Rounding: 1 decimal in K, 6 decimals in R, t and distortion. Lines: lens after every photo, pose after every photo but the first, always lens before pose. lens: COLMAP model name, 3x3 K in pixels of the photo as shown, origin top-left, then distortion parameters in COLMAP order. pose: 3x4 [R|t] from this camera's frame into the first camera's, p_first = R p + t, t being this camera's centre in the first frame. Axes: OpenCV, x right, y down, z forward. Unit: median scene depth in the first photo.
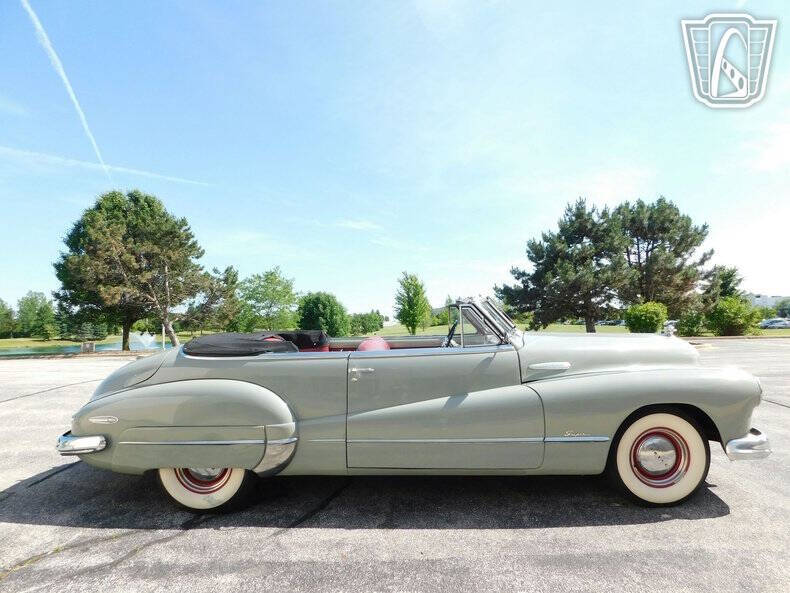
lens RADIAL K [[596.3, 0, 395.0], [0, 596.3, 296.5], [0, 0, 1]] dist [-0.003950, 0.006334]
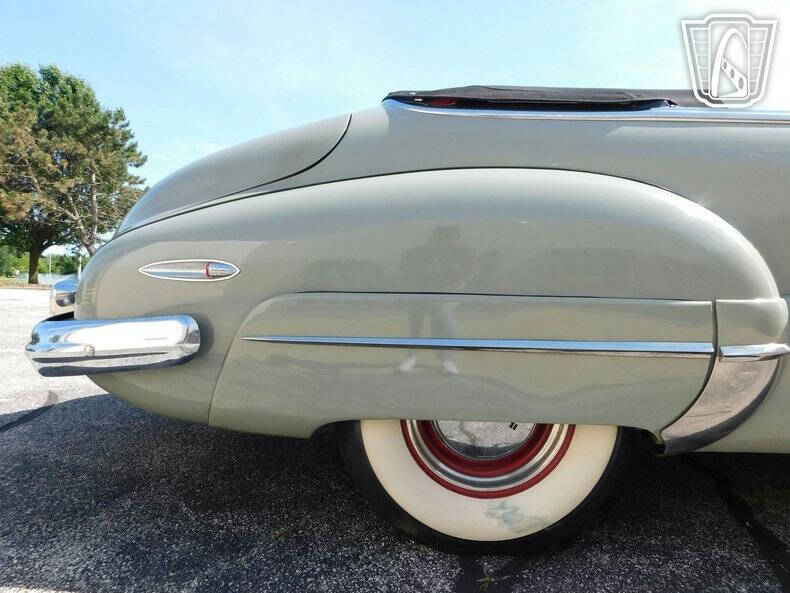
lens RADIAL K [[683.2, 0, 395.0], [0, 683.2, 296.5], [0, 0, 1]] dist [0.063651, 0.007668]
pose [[0.996131, 0.045335, 0.075291, -0.069385], [-0.049805, 0.997039, 0.058596, 0.033287], [-0.072411, -0.062120, 0.995438, 0.104938]]
